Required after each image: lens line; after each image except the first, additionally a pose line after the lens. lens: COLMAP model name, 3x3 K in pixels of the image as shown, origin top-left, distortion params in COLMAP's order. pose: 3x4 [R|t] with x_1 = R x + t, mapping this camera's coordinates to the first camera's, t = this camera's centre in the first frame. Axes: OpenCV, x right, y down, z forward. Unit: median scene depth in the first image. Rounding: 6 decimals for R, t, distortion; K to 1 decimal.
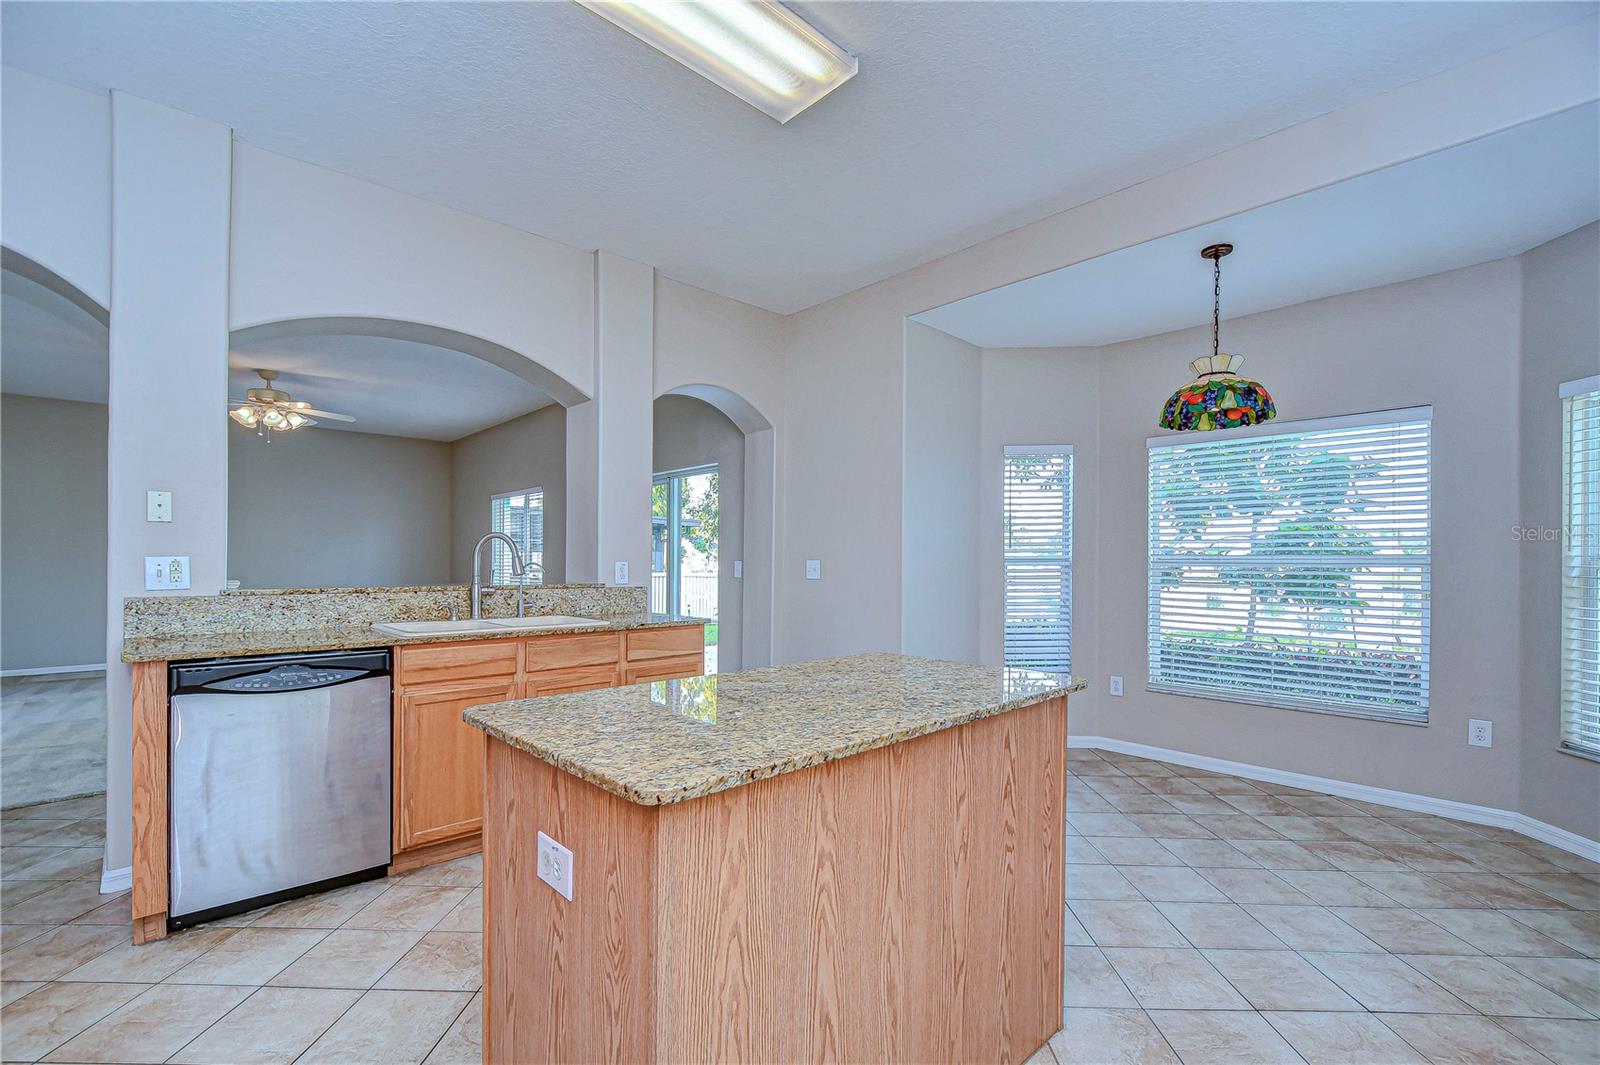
lens RADIAL K [[705.7, 0, 800.9], [0, 705.7, 563.1], [0, 0, 1]] dist [0.001436, -0.000167]
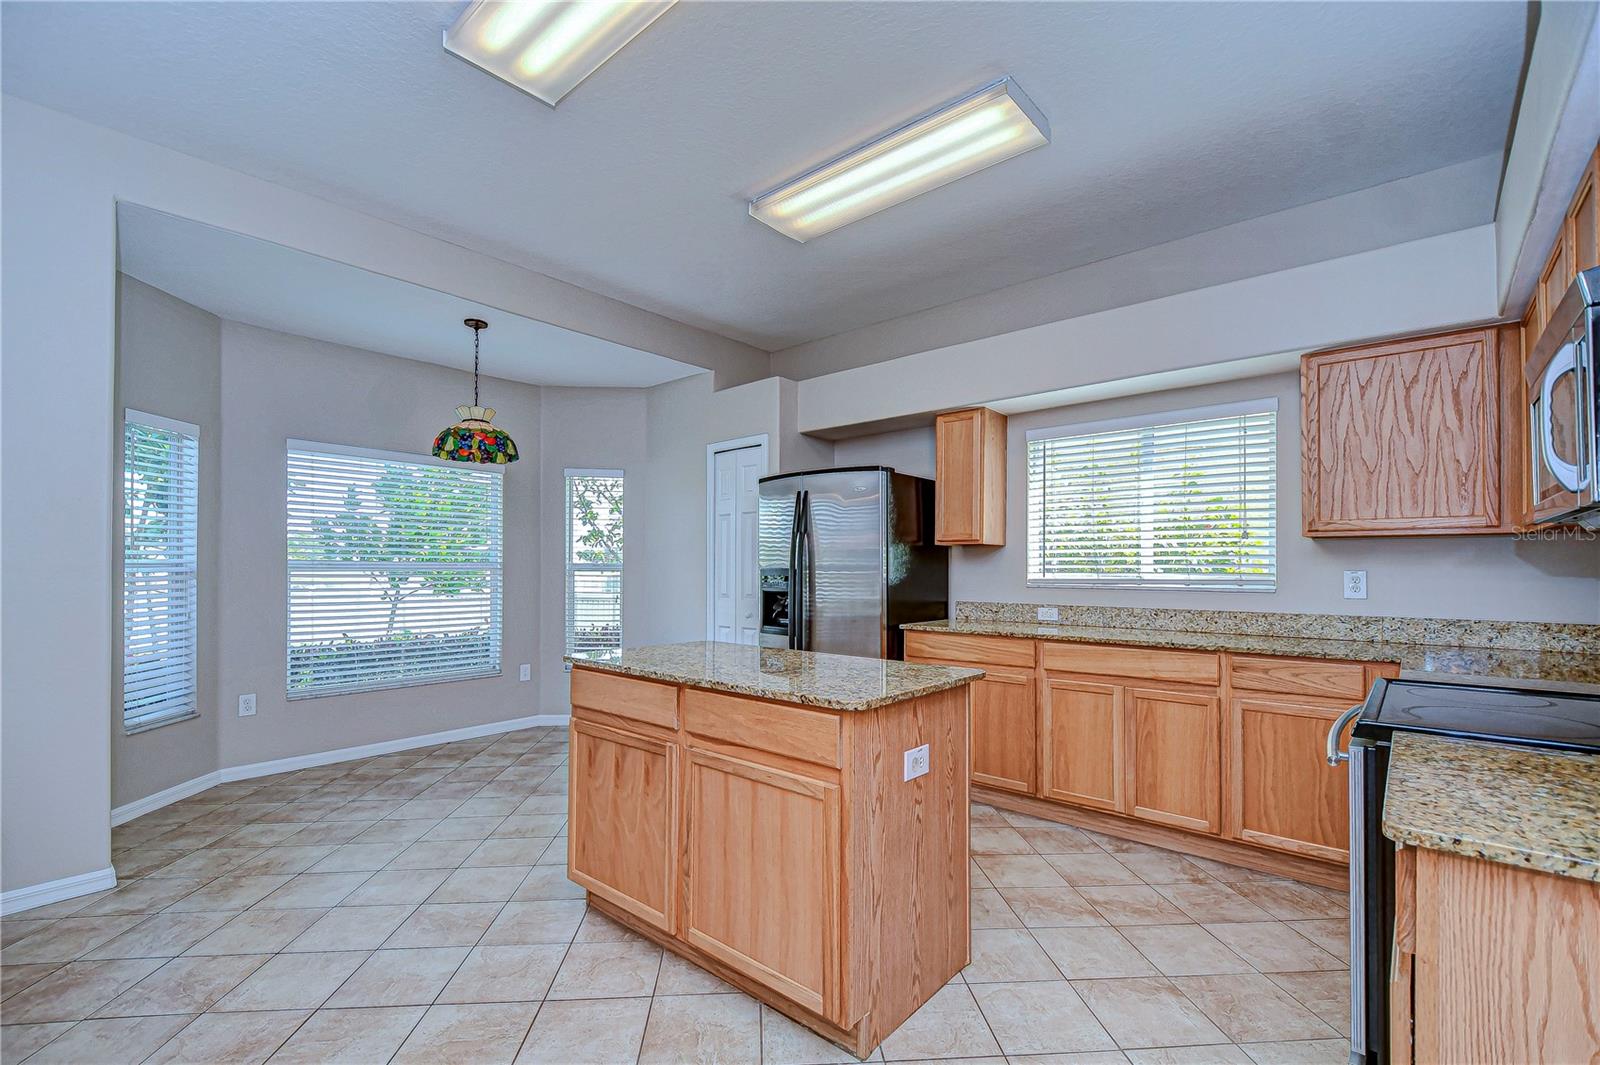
lens RADIAL K [[699.4, 0, 806.3], [0, 699.4, 559.0], [0, 0, 1]] dist [0.000366, -0.000129]
pose [[-0.099225, 0.006883, 0.995041, -0.735625], [-0.000034, 0.999976, -0.006921, -0.008805], [-0.995065, -0.000720, -0.099222, 0.543771]]
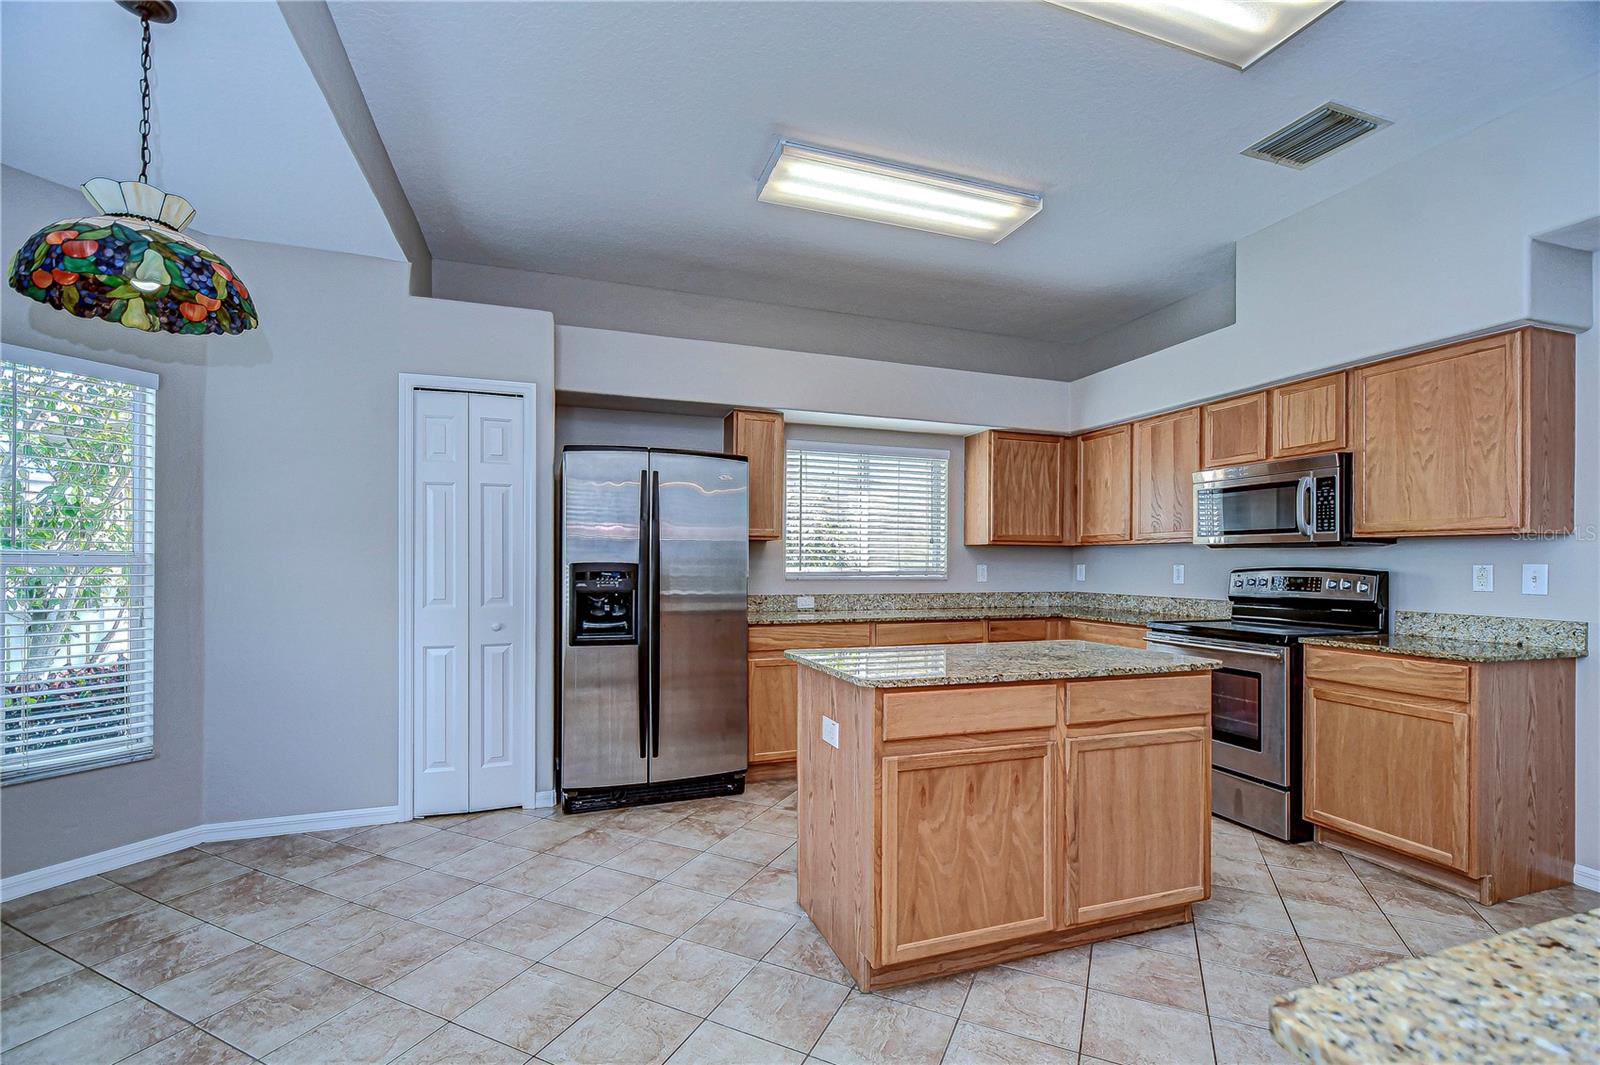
lens RADIAL K [[695.8, 0, 799.2], [0, 695.8, 563.9], [0, 0, 1]] dist [0.011774, -0.008354]
pose [[-0.911803, -0.011405, 0.410470, -0.107527], [-0.009332, 0.999932, 0.007052, -0.009132], [-0.410522, 0.002599, -0.911847, 1.312148]]
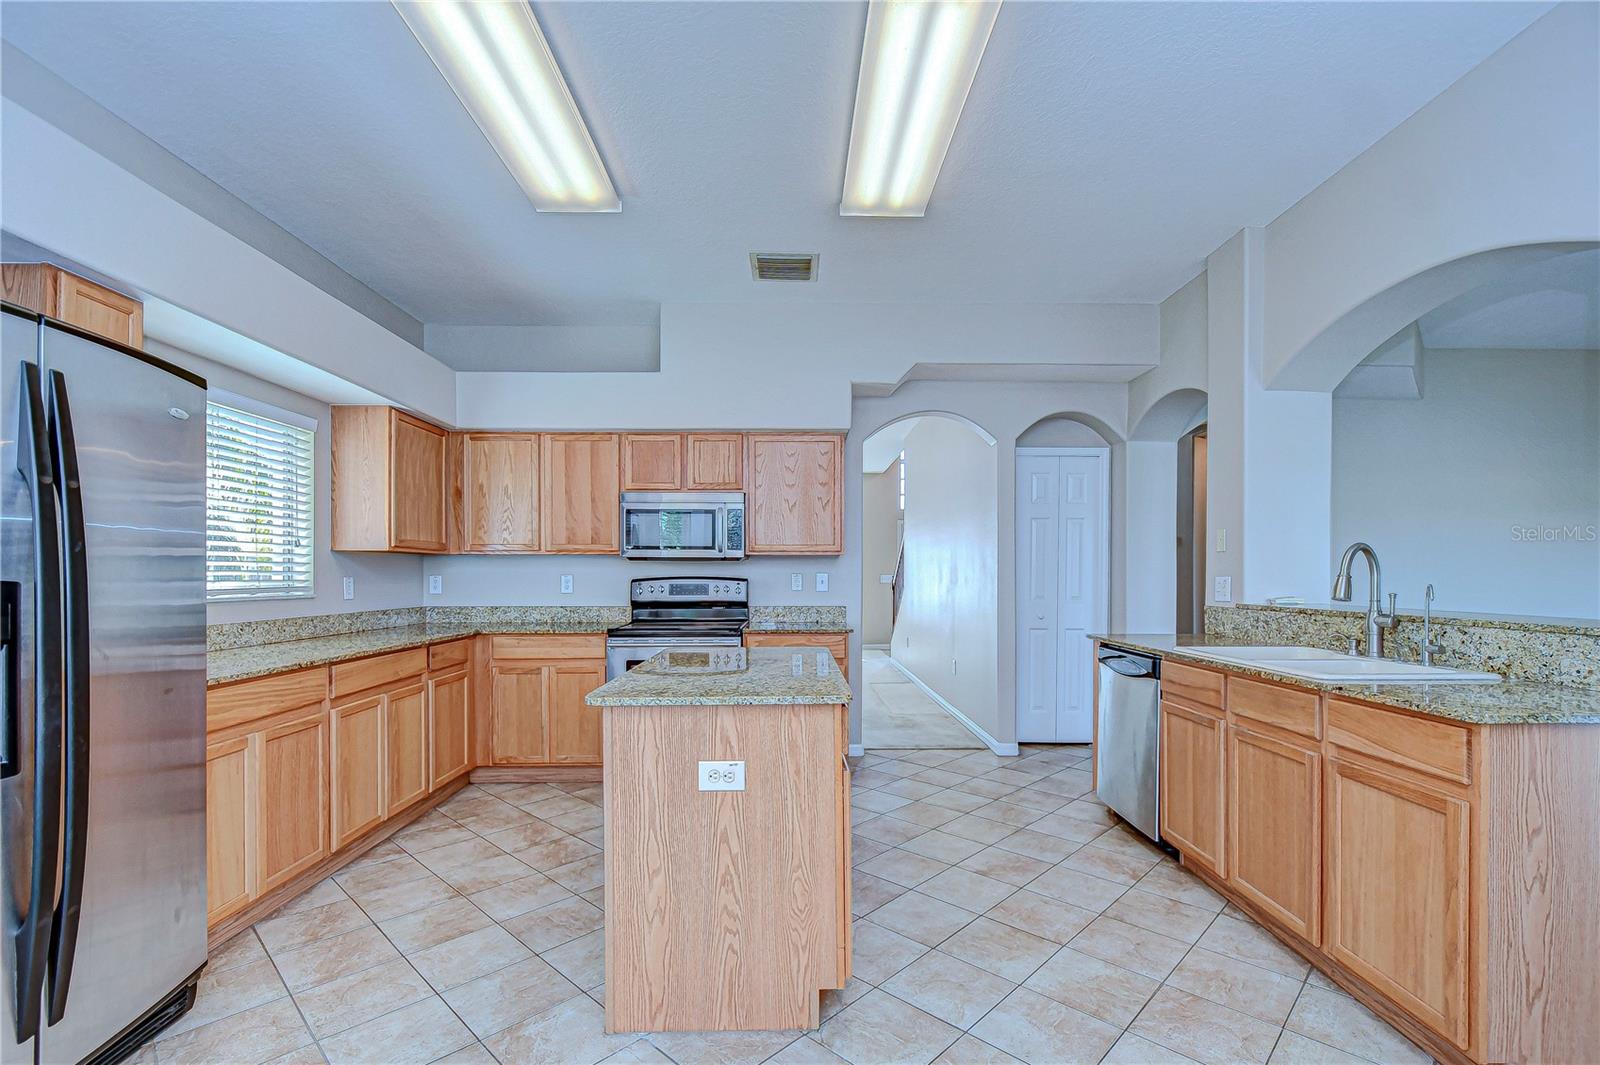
lens RADIAL K [[718.5, 0, 800.5], [0, 718.5, 571.3], [0, 0, 1]] dist [0.001466, 0.000157]
pose [[-0.677389, -0.007359, -0.735589, 0.558139], [-0.005032, 0.999973, -0.005370, -0.006923], [0.735608, 0.000064, -0.677407, 1.122562]]
